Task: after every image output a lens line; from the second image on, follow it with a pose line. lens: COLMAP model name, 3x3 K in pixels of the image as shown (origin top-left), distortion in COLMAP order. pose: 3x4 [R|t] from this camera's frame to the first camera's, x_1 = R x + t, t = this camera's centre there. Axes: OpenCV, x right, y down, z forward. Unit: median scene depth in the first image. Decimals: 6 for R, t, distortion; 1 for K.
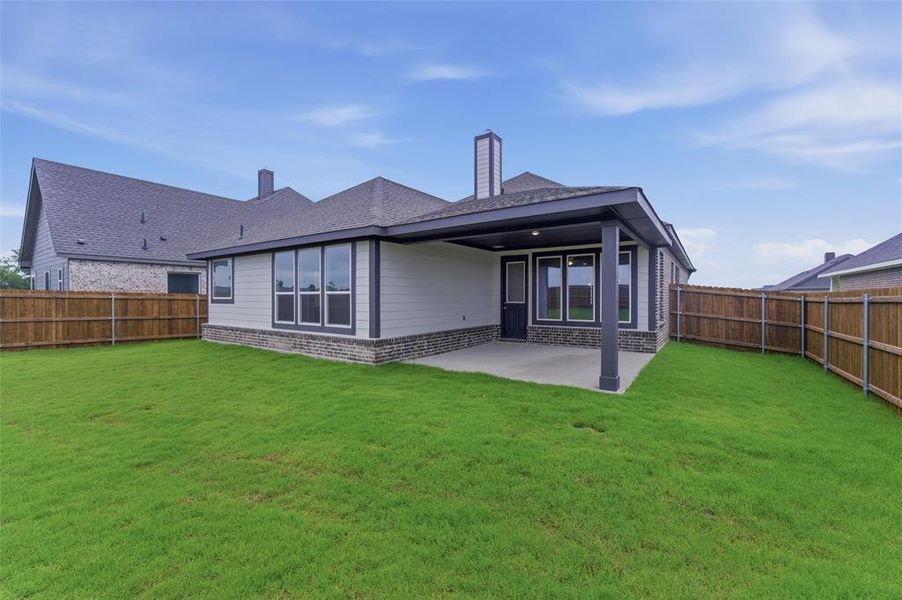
lens RADIAL K [[376.3, 0, 451.0], [0, 376.3, 300.0], [0, 0, 1]] dist [-0.007860, 0.000802]
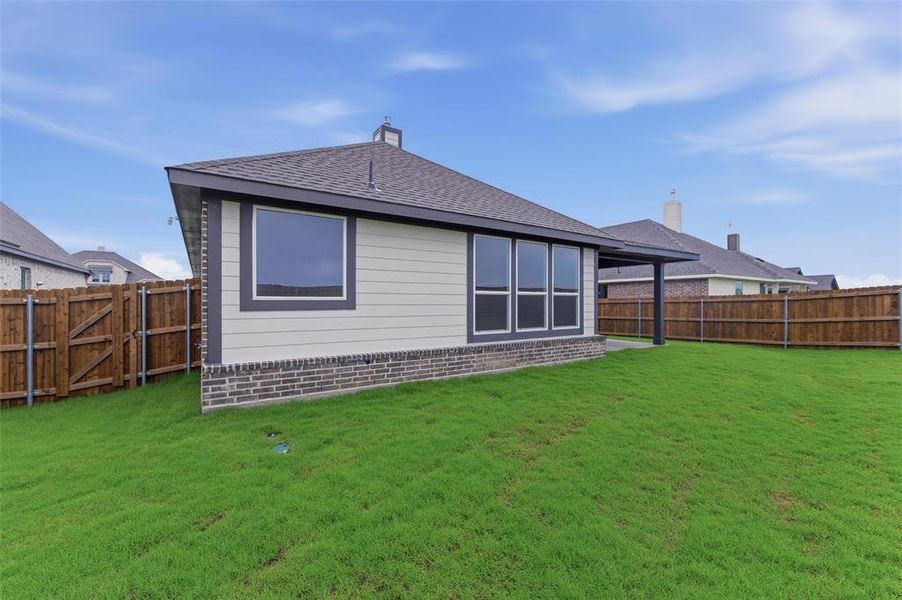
lens RADIAL K [[376.3, 0, 451.0], [0, 376.3, 300.0], [0, 0, 1]] dist [-0.007860, 0.000802]
pose [[0.353365, 0.005798, 0.935468, -1.230580], [0.005071, 0.999954, -0.008114, 0.002471], [-0.935472, 0.007611, 0.353319, 0.861322]]
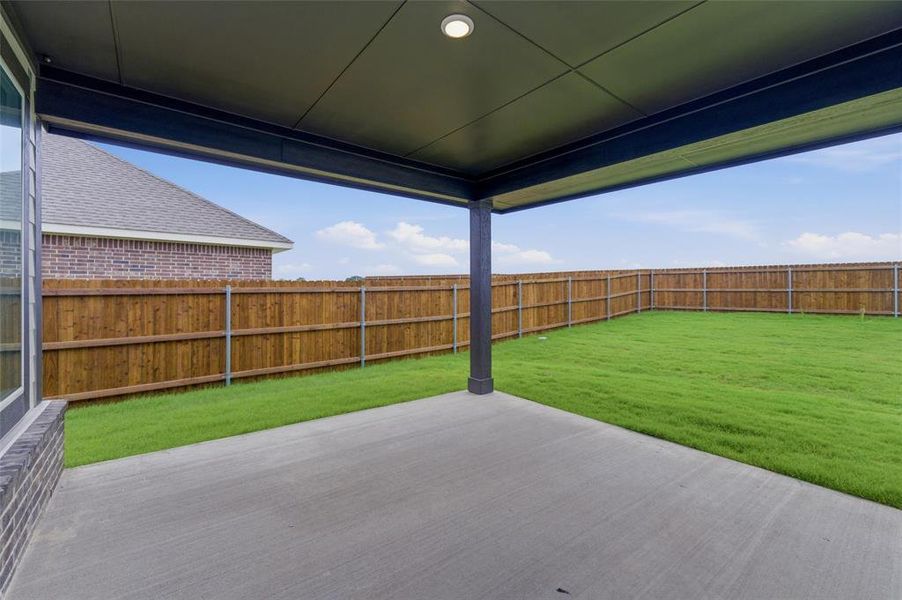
lens RADIAL K [[376.3, 0, 451.0], [0, 376.3, 300.0], [0, 0, 1]] dist [-0.007860, 0.000802]
pose [[-0.955816, -0.010178, 0.293789, 0.145939], [-0.001157, 0.999523, 0.030862, -0.004373], [-0.293963, 0.029159, -0.955372, 1.188728]]
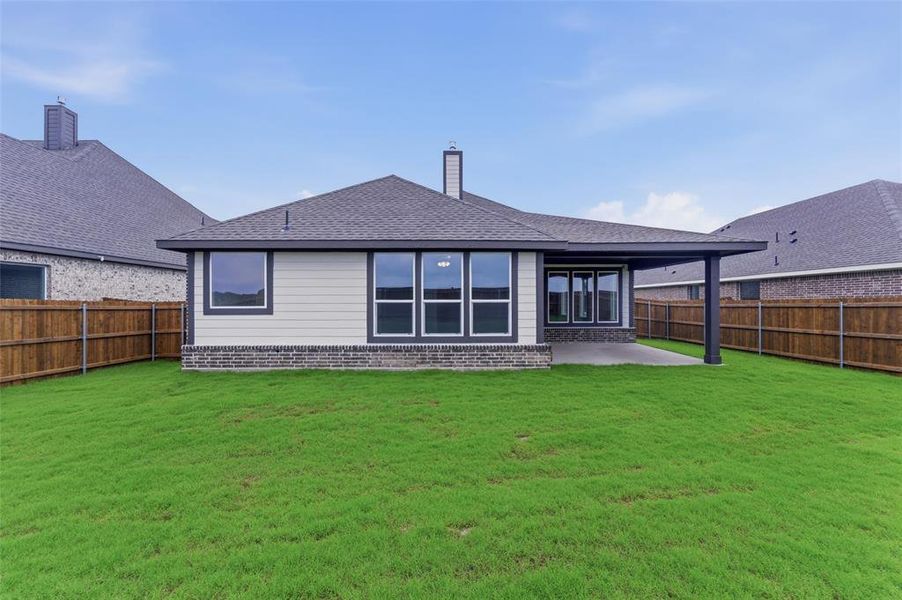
lens RADIAL K [[376.3, 0, 451.0], [0, 376.3, 300.0], [0, 0, 1]] dist [-0.007860, 0.000802]
pose [[0.808166, 0.001409, 0.588953, -0.893110], [0.005398, 0.999937, -0.009800, -0.012099], [-0.588930, 0.011099, 0.808108, 0.241052]]
